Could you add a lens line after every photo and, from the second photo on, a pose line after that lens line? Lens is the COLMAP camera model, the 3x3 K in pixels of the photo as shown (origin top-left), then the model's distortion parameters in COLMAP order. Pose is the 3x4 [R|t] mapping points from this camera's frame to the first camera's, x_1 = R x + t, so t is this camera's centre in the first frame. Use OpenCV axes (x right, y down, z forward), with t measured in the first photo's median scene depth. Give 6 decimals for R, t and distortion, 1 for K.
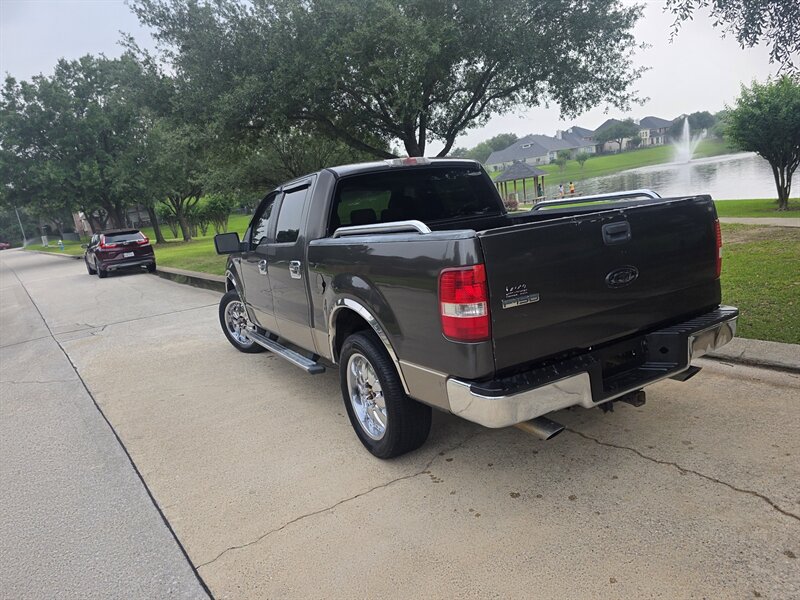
lens RADIAL K [[536.5, 0, 403.4], [0, 536.5, 298.0], [0, 0, 1]] dist [0.061551, -0.059886]
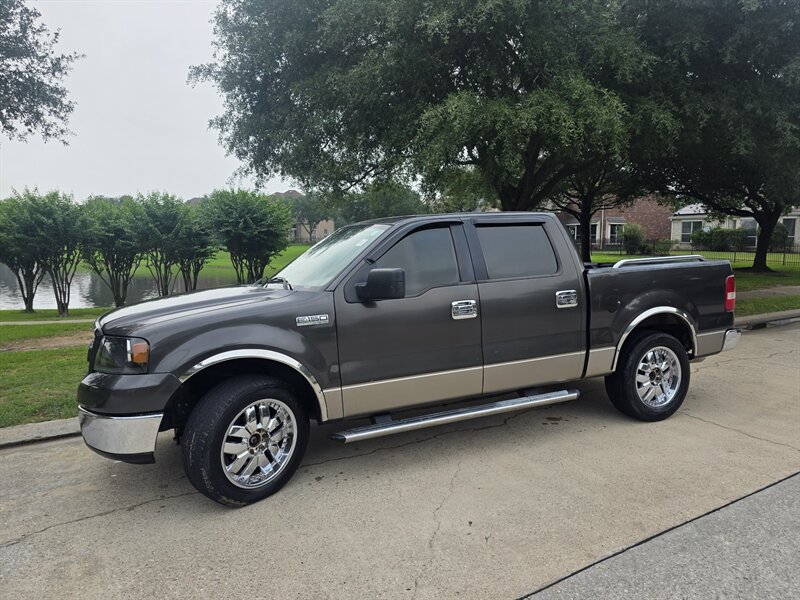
lens RADIAL K [[536.5, 0, 406.2], [0, 536.5, 305.4], [0, 0, 1]] dist [0.061551, -0.059886]
pose [[0.096275, 0.026410, 0.995004, -0.443575], [0.191190, 0.980543, -0.044526, -0.018575], [-0.976820, 0.194521, 0.089353, 0.423268]]
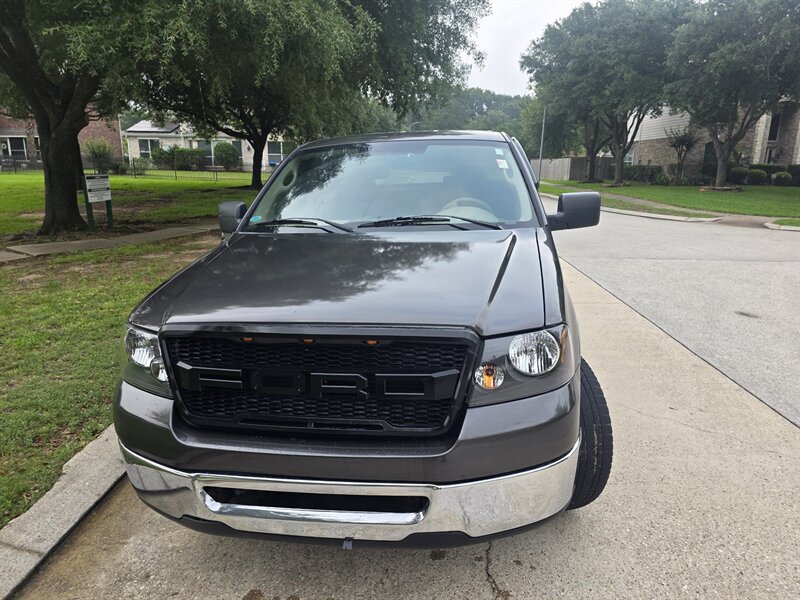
lens RADIAL K [[536.5, 0, 406.6], [0, 536.5, 302.0], [0, 0, 1]] dist [0.061551, -0.059886]
pose [[-0.772879, -0.024263, 0.634089, -0.257199], [0.226663, 0.922789, 0.311585, -0.108358], [-0.592691, 0.384542, -0.707704, 0.721909]]
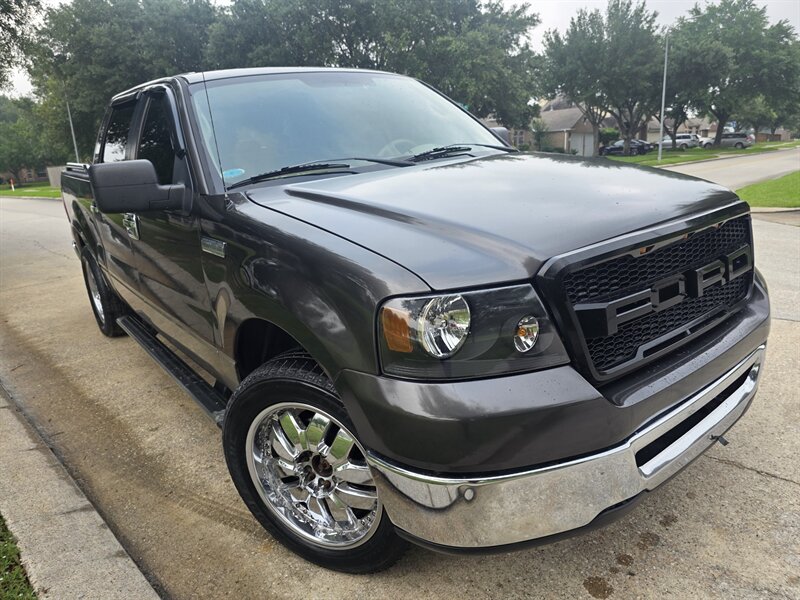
lens RADIAL K [[536.5, 0, 402.6], [0, 536.5, 306.4], [0, 0, 1]] dist [0.061551, -0.059886]
pose [[-0.970469, 0.228116, -0.078438, -0.055424], [0.165685, 0.866673, 0.470559, -0.116989], [0.175322, 0.443667, -0.878875, 0.749114]]
